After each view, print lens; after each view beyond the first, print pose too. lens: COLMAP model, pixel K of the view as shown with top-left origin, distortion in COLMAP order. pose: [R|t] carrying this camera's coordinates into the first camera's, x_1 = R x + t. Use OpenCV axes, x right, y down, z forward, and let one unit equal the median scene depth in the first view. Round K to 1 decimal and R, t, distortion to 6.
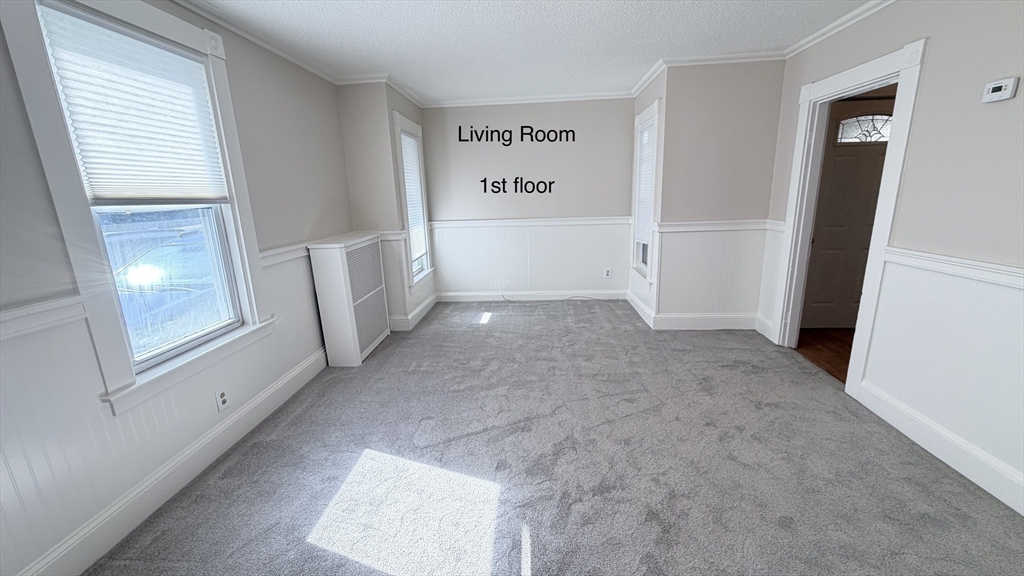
lens RADIAL K [[405.8, 0, 513.4], [0, 405.8, 289.2], [0, 0, 1]] dist [0.000254, -0.000185]
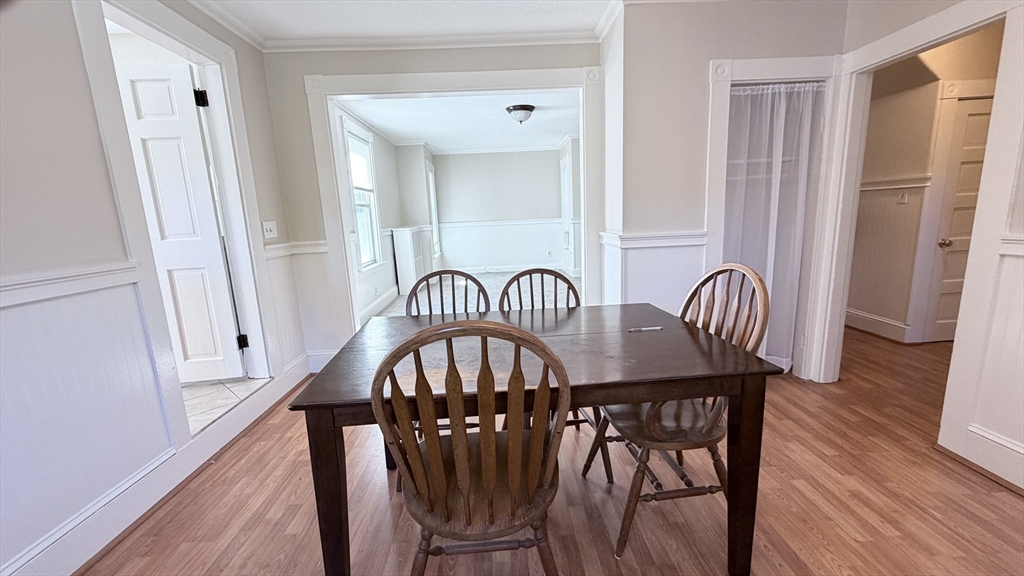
lens RADIAL K [[405.8, 0, 513.4], [0, 405.8, 289.2], [0, 0, 1]] dist [0.000254, -0.000185]
pose [[0.992818, -0.028987, 0.116067, -0.129602], [0.035905, 0.997673, -0.057962, 0.241189], [-0.114117, 0.061713, 0.991549, -0.749562]]
